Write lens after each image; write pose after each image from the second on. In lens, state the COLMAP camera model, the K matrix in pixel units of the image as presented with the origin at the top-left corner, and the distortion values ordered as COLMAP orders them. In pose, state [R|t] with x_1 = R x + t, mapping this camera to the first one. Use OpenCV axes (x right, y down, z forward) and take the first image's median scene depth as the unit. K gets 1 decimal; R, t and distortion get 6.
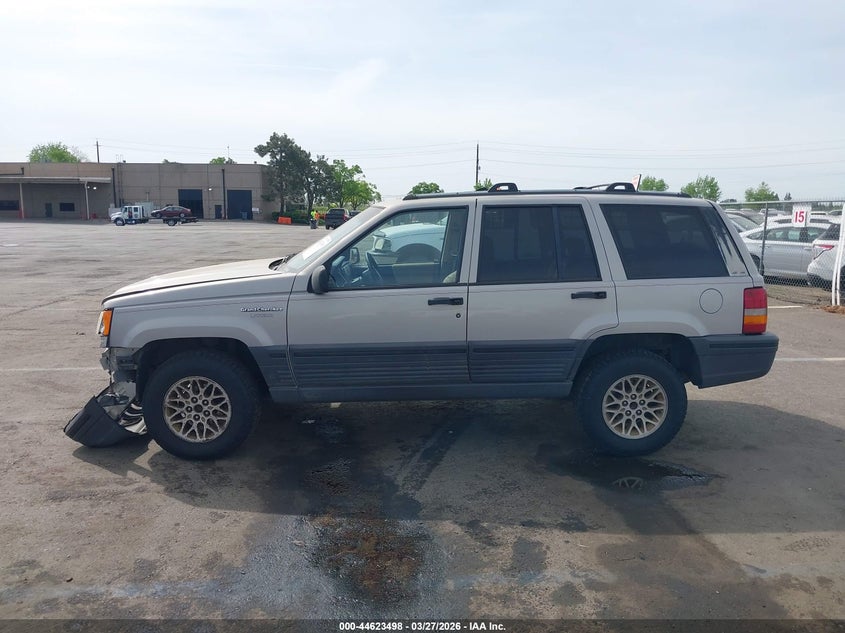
lens RADIAL K [[719.8, 0, 422.5], [0, 719.8, 316.5], [0, 0, 1]] dist [0.005090, -0.005281]
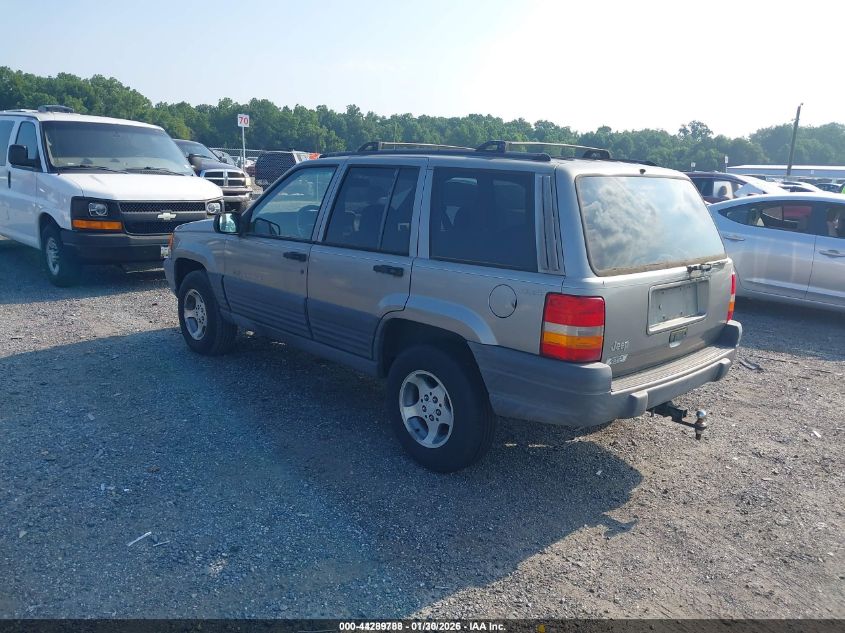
lens RADIAL K [[719.8, 0, 422.5], [0, 719.8, 316.5], [0, 0, 1]] dist [0.005090, -0.005281]
pose [[0.653439, 0.182503, -0.734649, 0.900471], [-0.158827, 0.981954, 0.102669, -0.069678], [0.740129, 0.049594, 0.670633, 0.437392]]
